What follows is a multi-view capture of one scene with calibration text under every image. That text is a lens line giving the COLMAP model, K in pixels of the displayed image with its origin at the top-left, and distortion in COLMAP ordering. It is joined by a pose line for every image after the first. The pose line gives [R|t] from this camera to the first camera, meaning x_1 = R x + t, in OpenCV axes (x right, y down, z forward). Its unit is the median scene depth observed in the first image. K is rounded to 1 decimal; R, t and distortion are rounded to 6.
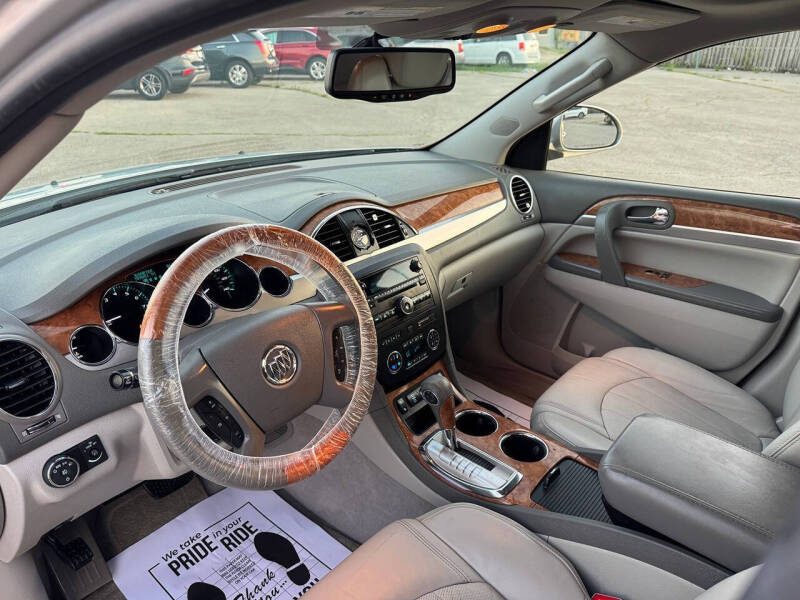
lens RADIAL K [[561.6, 0, 402.1], [0, 561.6, 301.4], [0, 0, 1]] dist [0.036734, -0.047140]
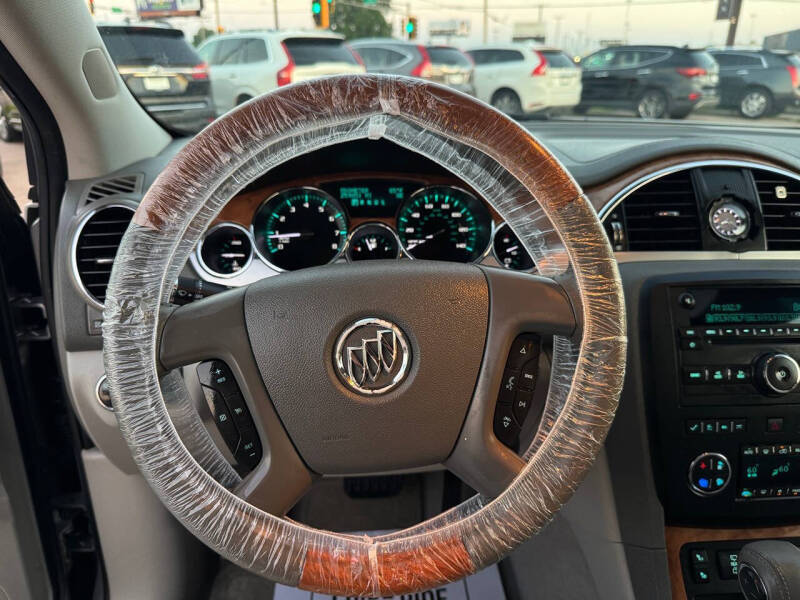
lens RADIAL K [[574.3, 0, 408.4], [0, 574.3, 303.2], [0, 0, 1]] dist [0.007441, -0.023363]
pose [[0.700893, 0.269777, -0.660280, 0.067068], [-0.305391, 0.950074, 0.064005, 0.011638], [0.644581, 0.156783, 0.748287, 0.321383]]
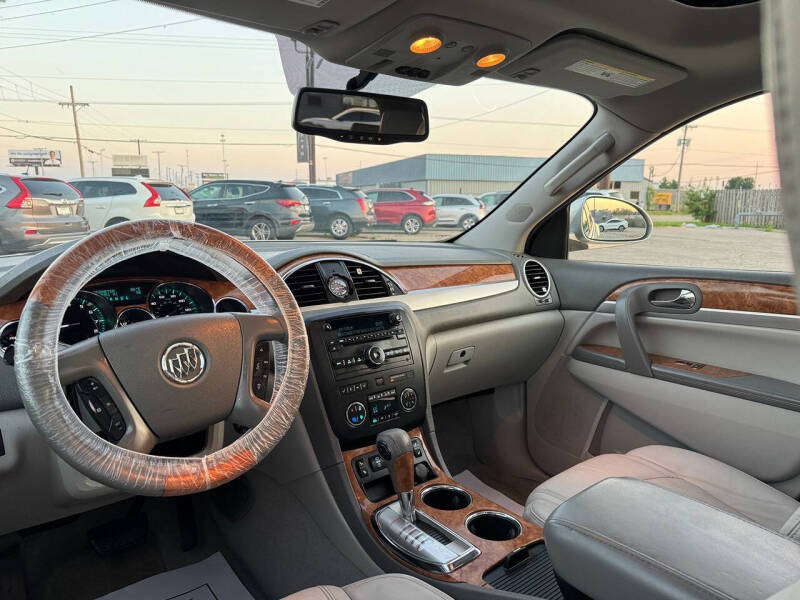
lens RADIAL K [[561.6, 0, 404.0], [0, 561.6, 303.0], [0, 0, 1]] dist [0.036734, -0.047140]
pose [[0.986738, 0.034388, -0.158636, 0.148215], [-0.074360, 0.964485, -0.253455, 0.116613], [0.144286, 0.261890, 0.954251, 0.065136]]
